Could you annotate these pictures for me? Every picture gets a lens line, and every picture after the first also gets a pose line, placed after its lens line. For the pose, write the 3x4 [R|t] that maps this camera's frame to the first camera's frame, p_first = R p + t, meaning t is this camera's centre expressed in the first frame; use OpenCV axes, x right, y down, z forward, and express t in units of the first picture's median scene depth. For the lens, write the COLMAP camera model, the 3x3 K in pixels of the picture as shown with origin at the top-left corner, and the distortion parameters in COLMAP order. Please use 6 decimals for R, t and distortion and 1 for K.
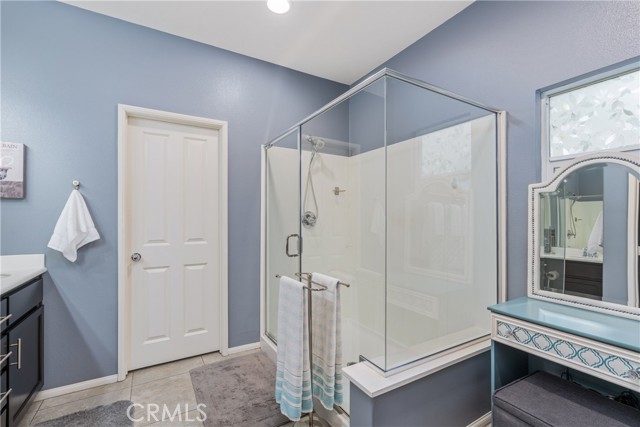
lens RADIAL K [[289.3, 0, 321.5], [0, 289.3, 215.2], [0, 0, 1]] dist [-0.000775, 0.000191]
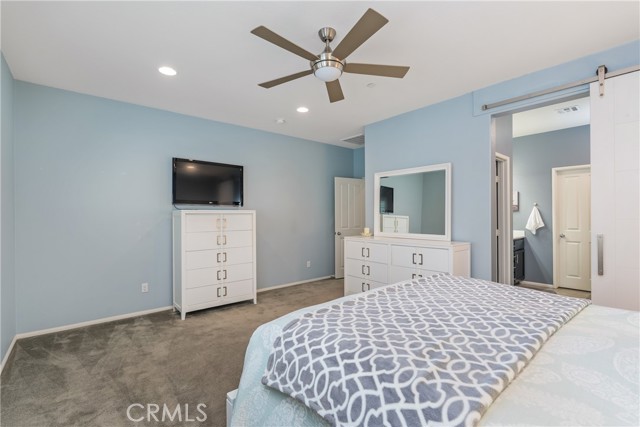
lens RADIAL K [[289.3, 0, 321.0], [0, 289.3, 213.9], [0, 0, 1]] dist [-0.000775, 0.000191]
pose [[0.187784, -0.004879, -0.982198, 1.293044], [0.008904, 0.999955, -0.003265, -0.032259], [0.982170, -0.008133, 0.187819, -1.328325]]
